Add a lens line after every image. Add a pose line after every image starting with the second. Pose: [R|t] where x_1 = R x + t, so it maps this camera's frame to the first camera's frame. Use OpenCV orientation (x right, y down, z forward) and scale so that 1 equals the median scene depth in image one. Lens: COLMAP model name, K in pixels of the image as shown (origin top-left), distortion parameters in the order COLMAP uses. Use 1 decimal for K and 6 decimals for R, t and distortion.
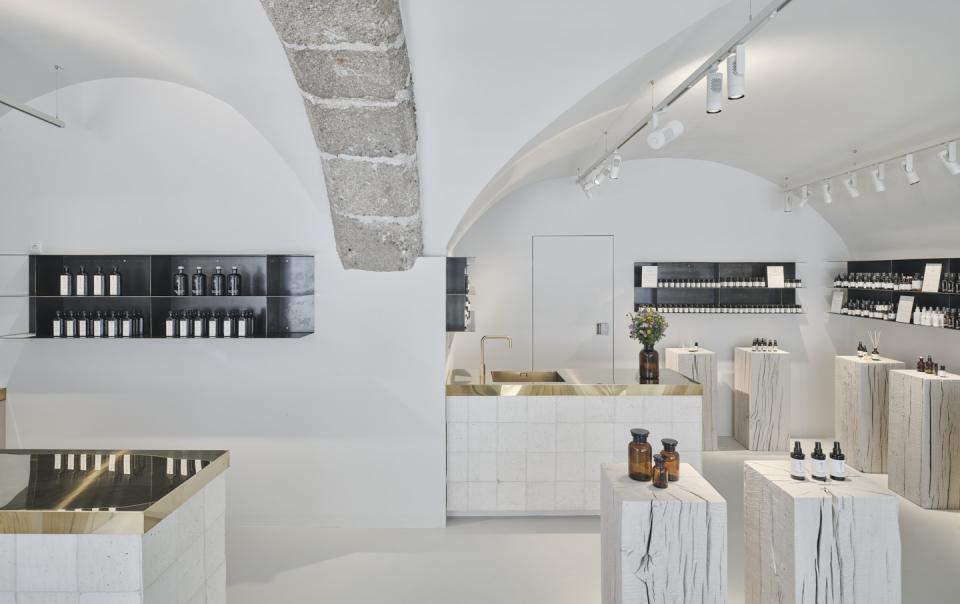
lens RADIAL K [[529.1, 0, 476.7], [0, 529.1, 273.8], [0, 0, 1]] dist [-0.003498, -0.002948]
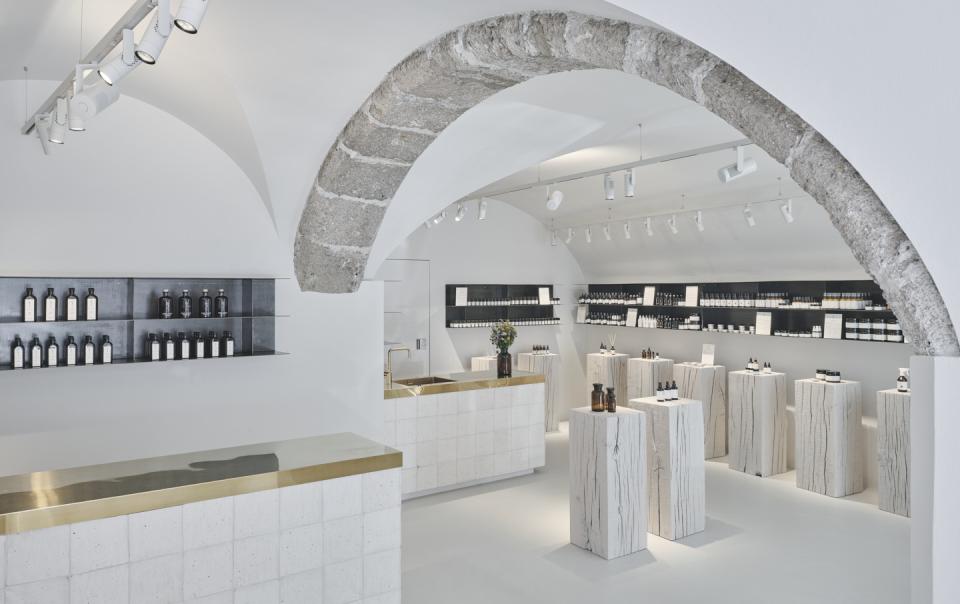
lens RADIAL K [[676.5, 0, 468.5], [0, 676.5, 290.3], [0, 0, 1]] dist [0.002341, -0.002328]
pose [[0.822672, -0.001494, 0.568514, -0.692928], [0.004497, 0.999982, -0.003881, -0.003515], [-0.568498, 0.005749, 0.822665, -0.318305]]
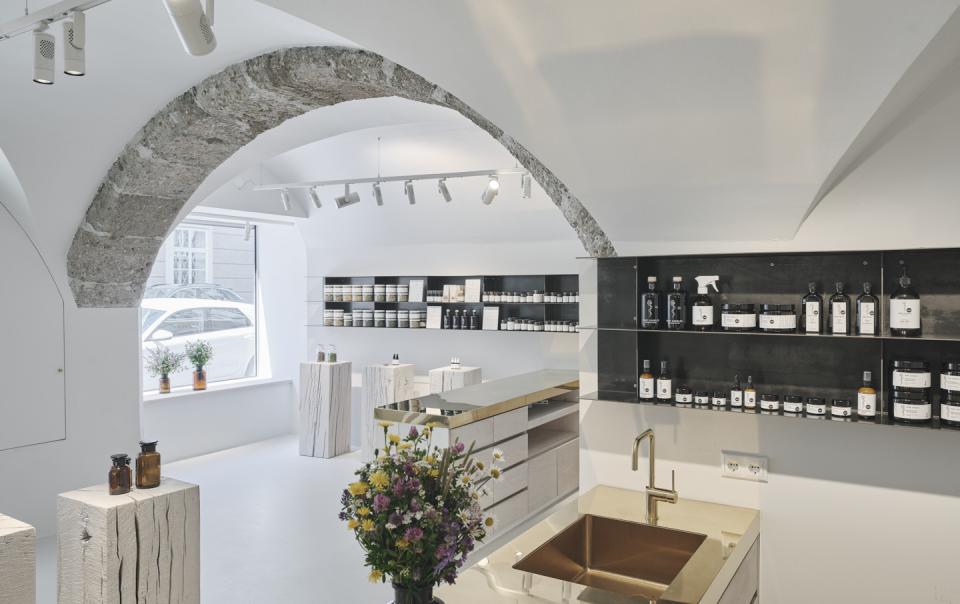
lens RADIAL K [[677.2, 0, 521.6], [0, 677.2, 291.8], [0, 0, 1]] dist [-0.000449, -0.000867]
pose [[-0.497242, 0.006166, -0.867590, 0.569922], [-0.000045, 0.999975, 0.007133, -0.001715], [0.867612, 0.003586, -0.497229, 1.199444]]
